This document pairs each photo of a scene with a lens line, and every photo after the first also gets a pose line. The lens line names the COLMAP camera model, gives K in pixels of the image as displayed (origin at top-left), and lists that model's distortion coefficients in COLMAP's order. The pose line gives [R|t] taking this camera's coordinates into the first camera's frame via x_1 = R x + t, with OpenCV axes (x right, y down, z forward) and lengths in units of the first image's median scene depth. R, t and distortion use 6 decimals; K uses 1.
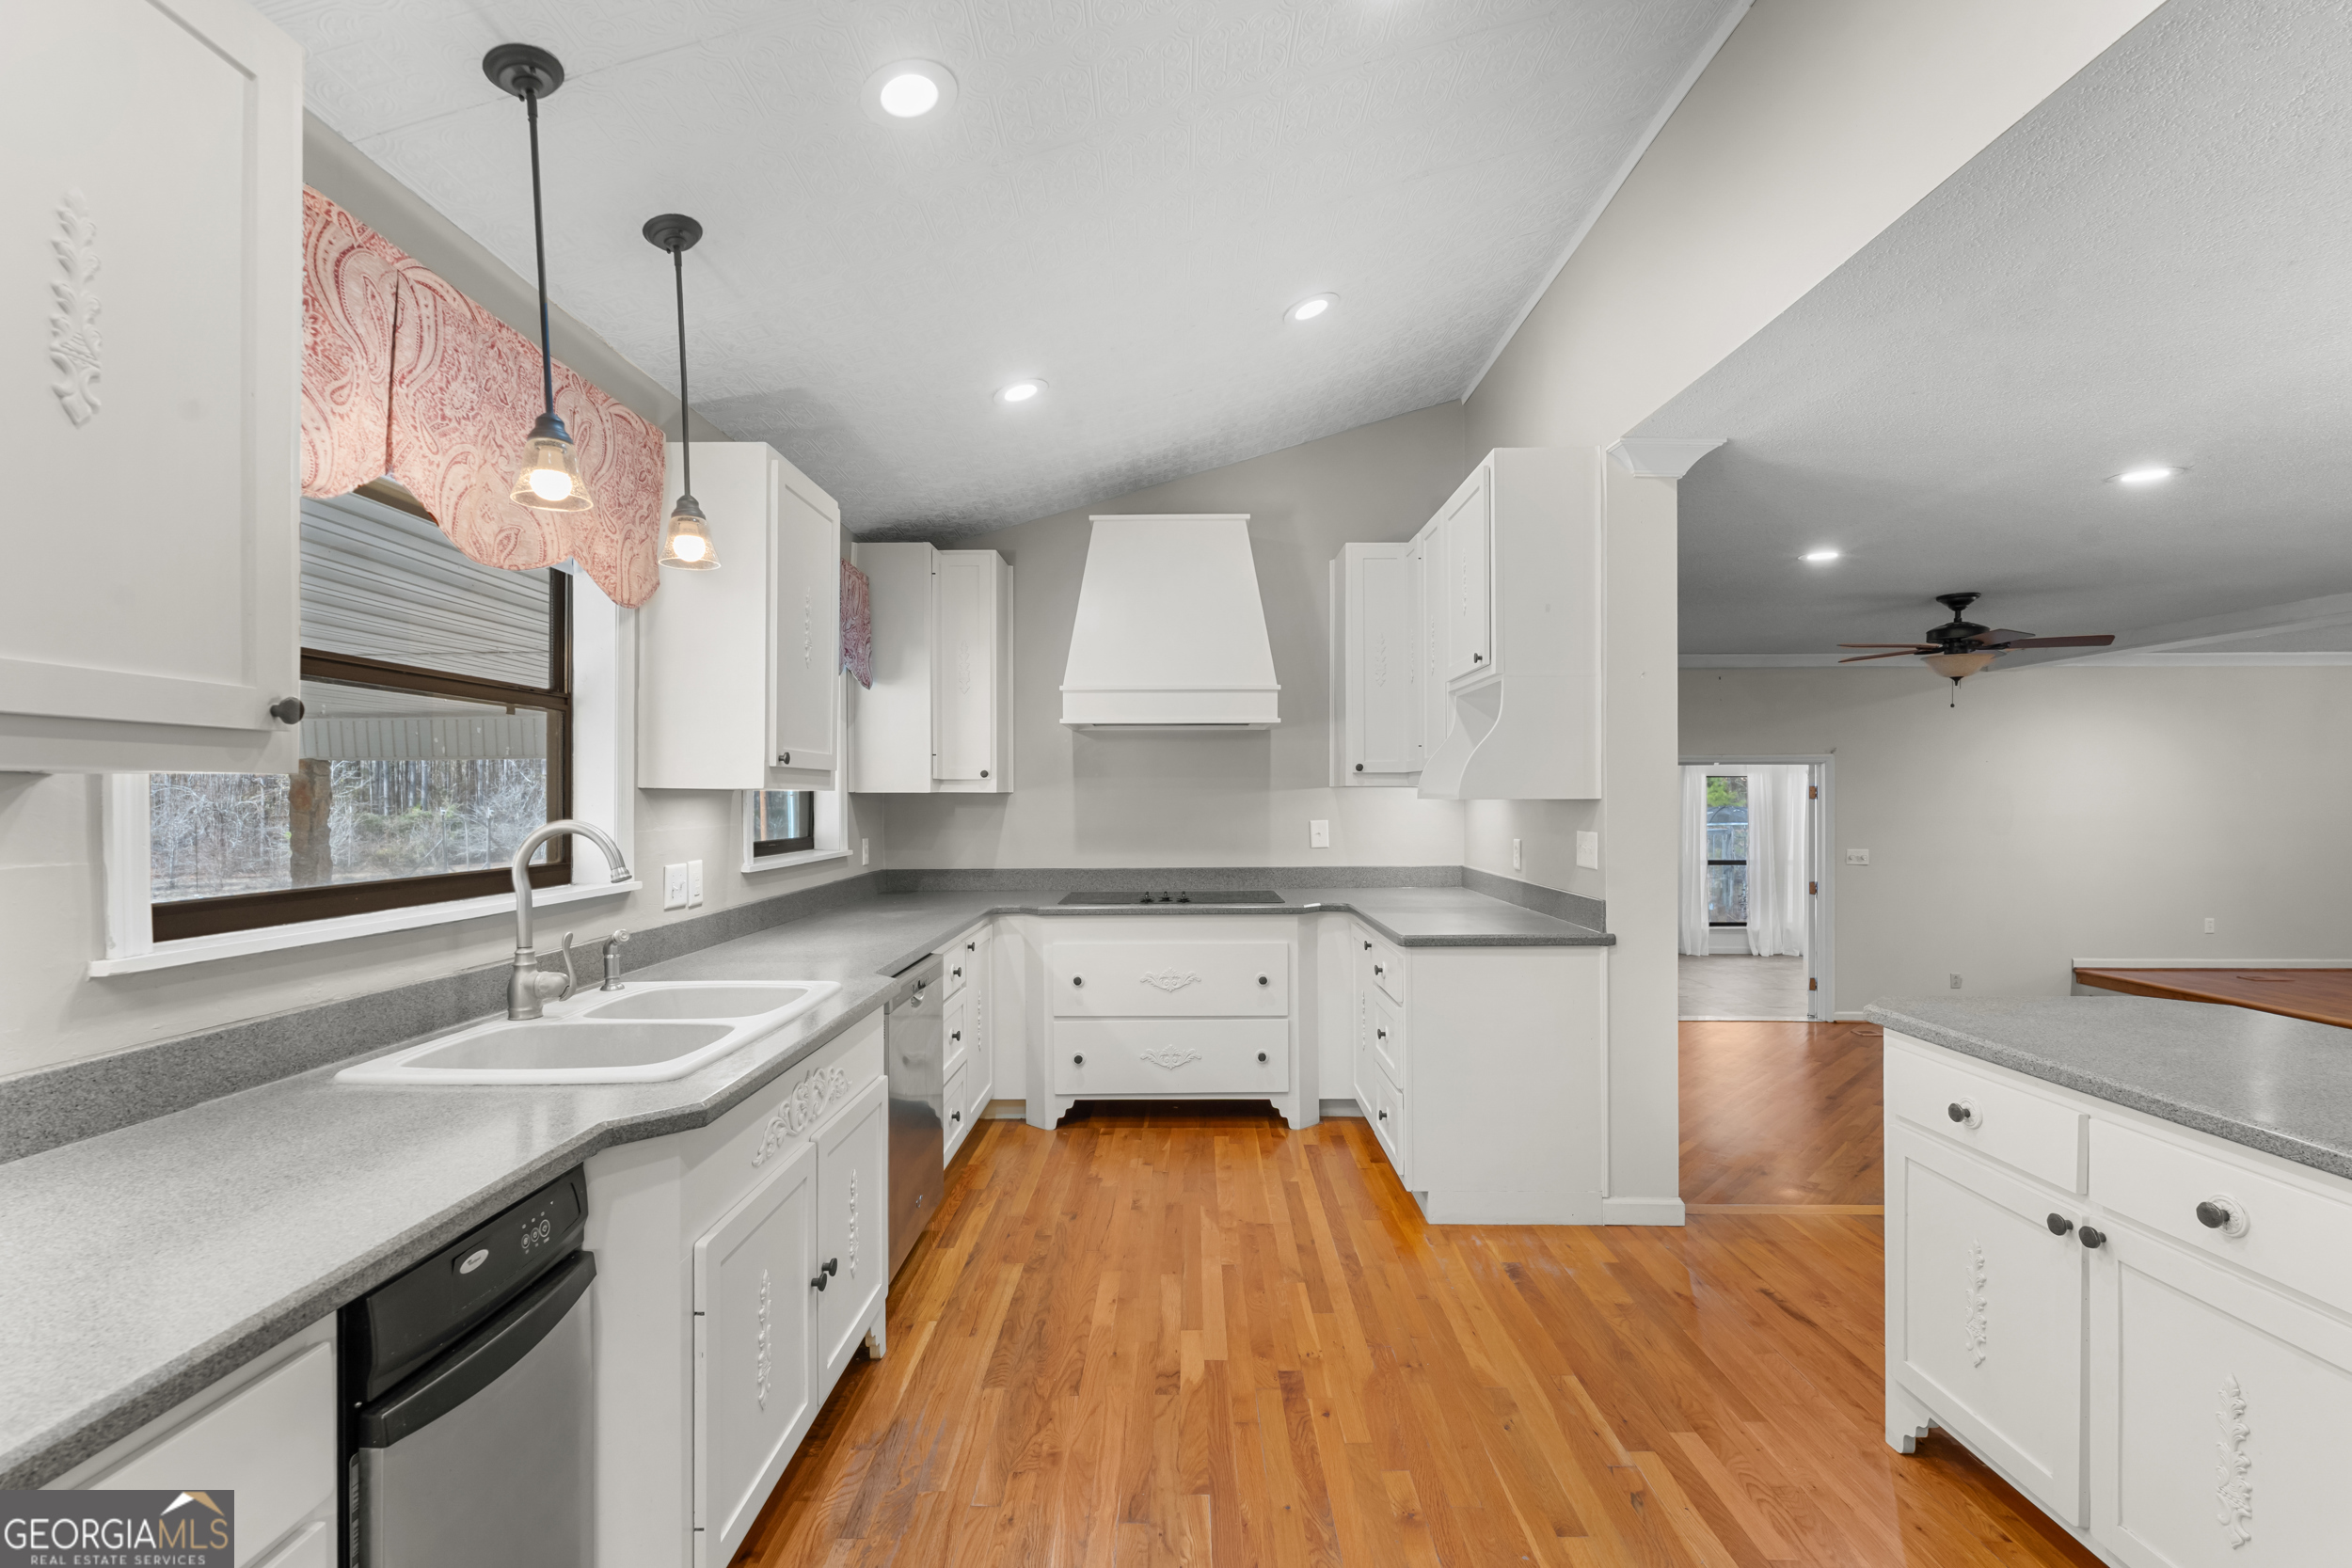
lens RADIAL K [[1039.3, 0, 1170.9], [0, 1039.3, 793.3], [0, 0, 1]] dist [-0.001164, -0.000457]
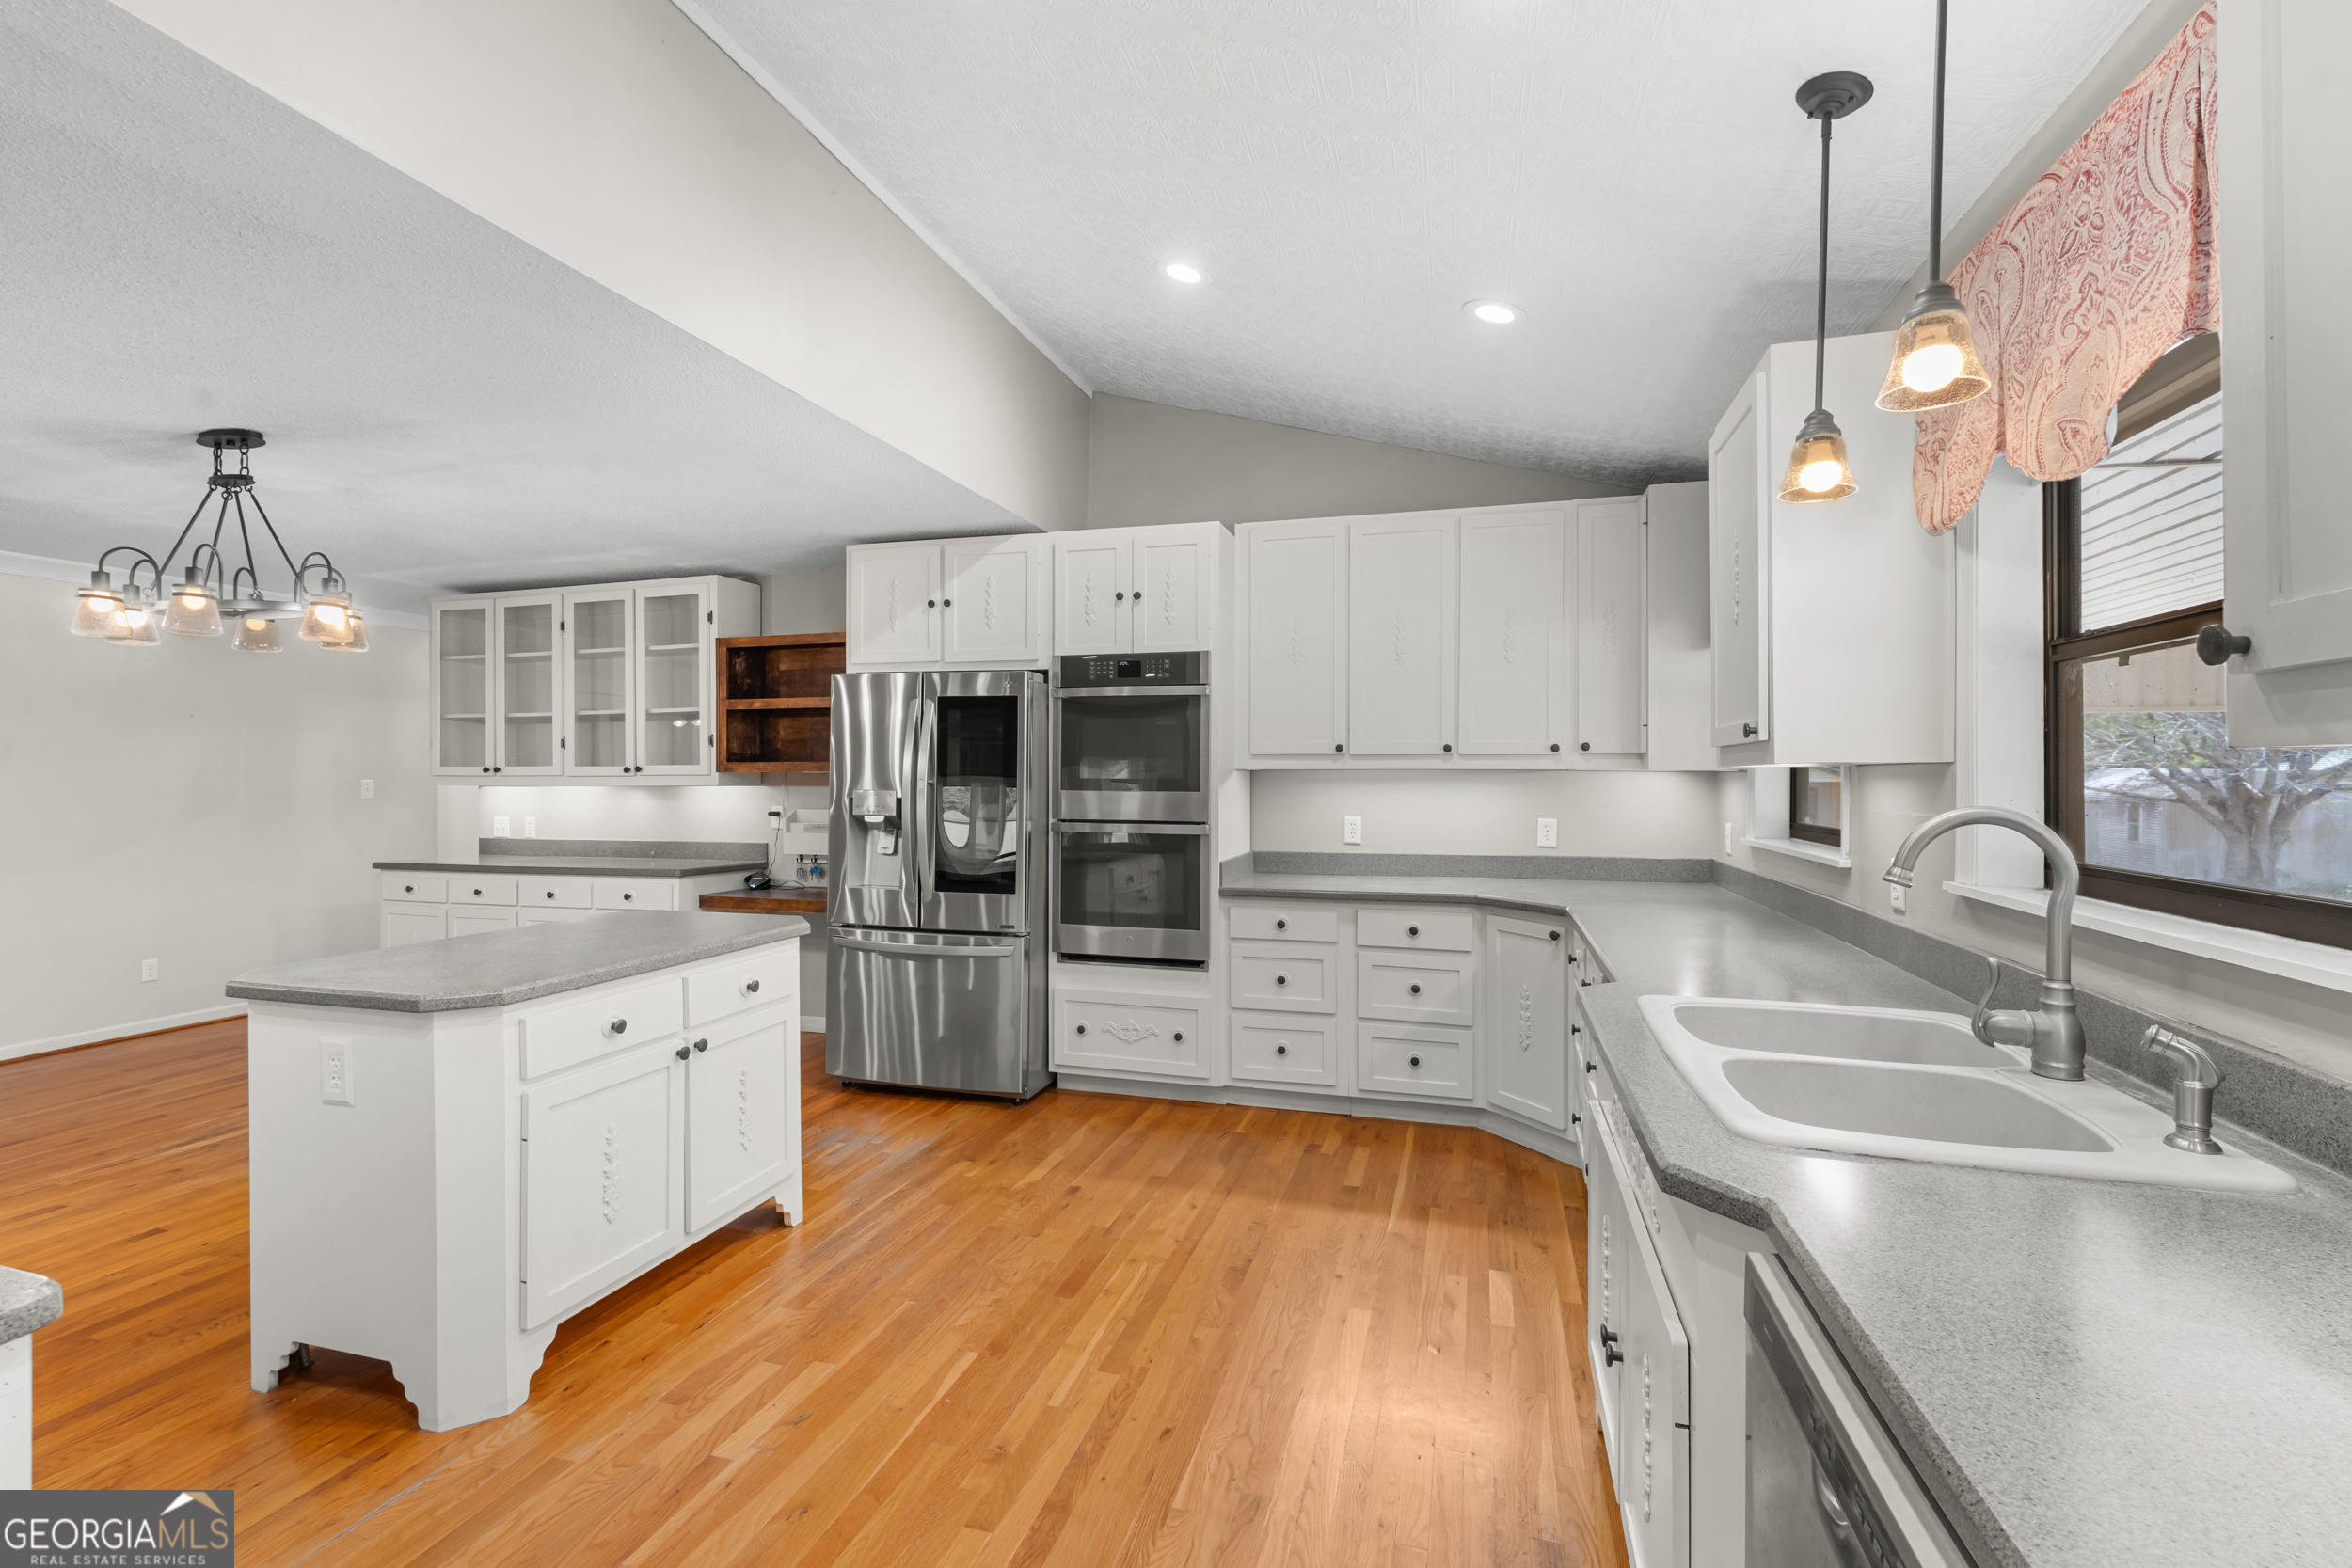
lens RADIAL K [[1039.3, 0, 1160.7], [0, 1039.3, 778.9], [0, 0, 1]] dist [-0.001164, -0.000457]
pose [[-0.958477, -0.000971, 0.285167, -0.220156], [-0.000268, 0.999997, 0.002502, 0.001525], [-0.285168, 0.002322, -0.958475, 1.869757]]
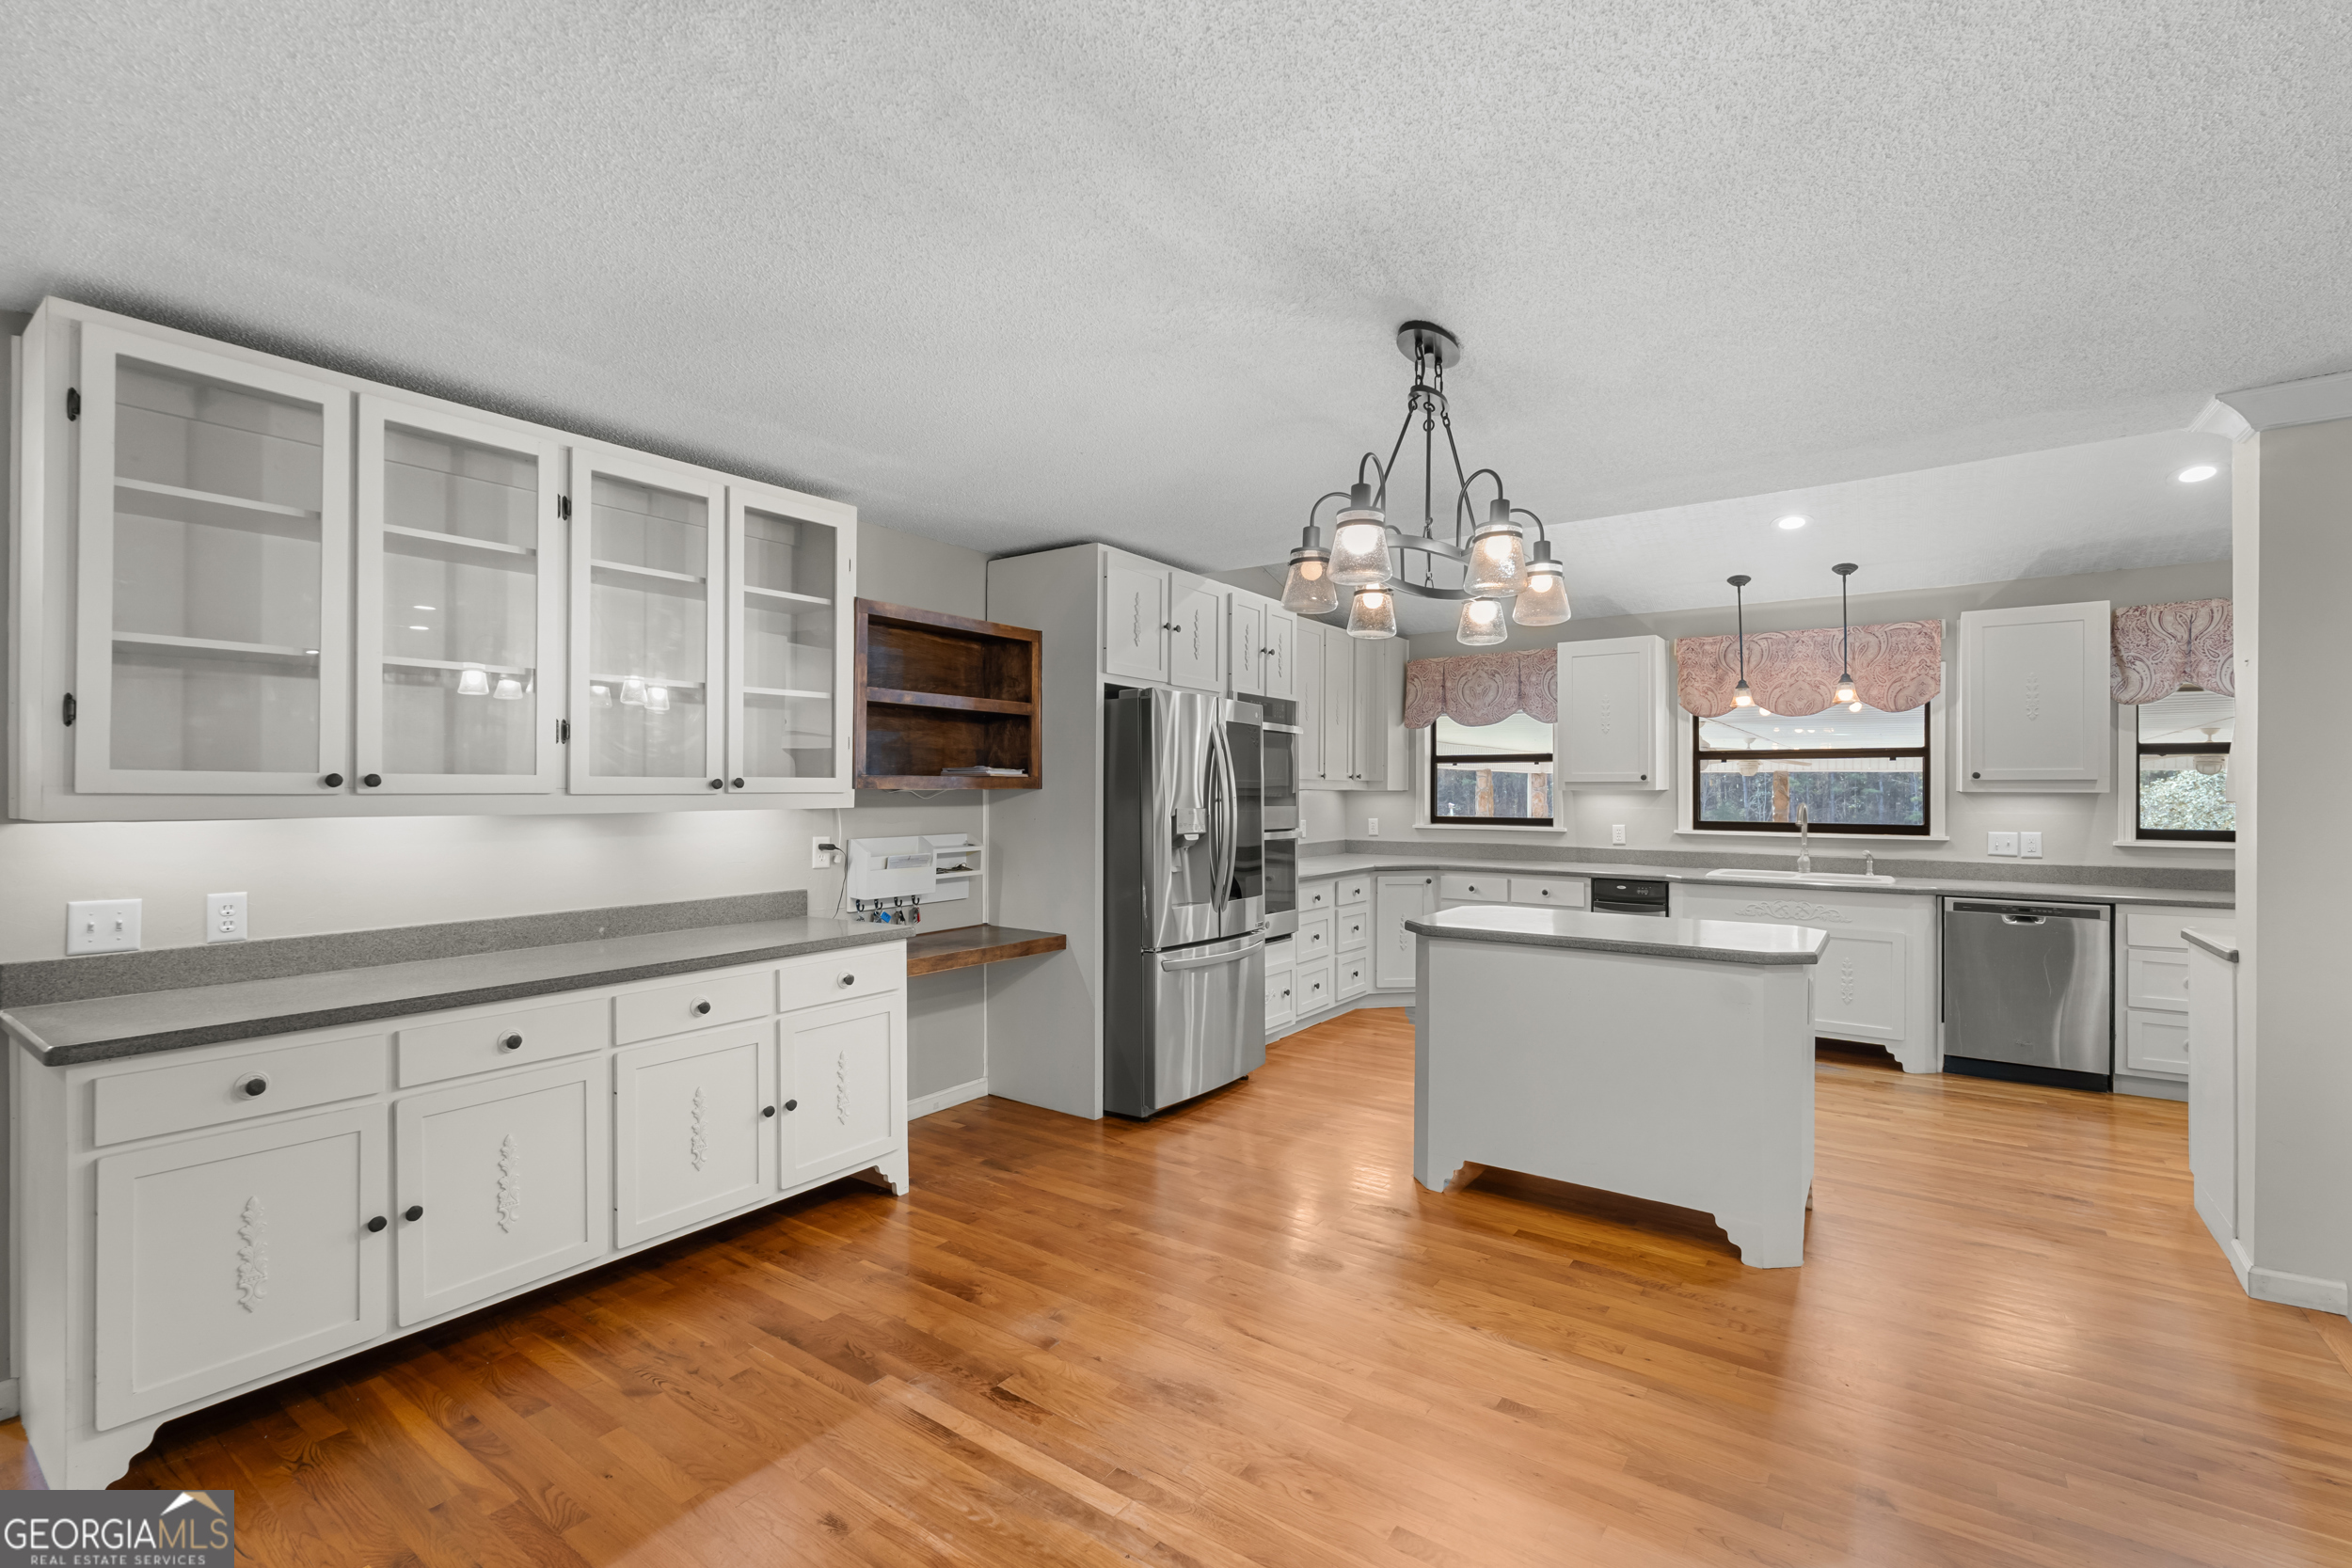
lens RADIAL K [[1039.3, 0, 1182.5], [0, 1039.3, 785.0], [0, 0, 1]] dist [-0.001164, -0.000457]
pose [[-0.565671, -0.007276, -0.824599, 2.698642], [0.000419, 0.999958, -0.009111, 0.000853], [0.824631, -0.005499, -0.565644, 1.206667]]
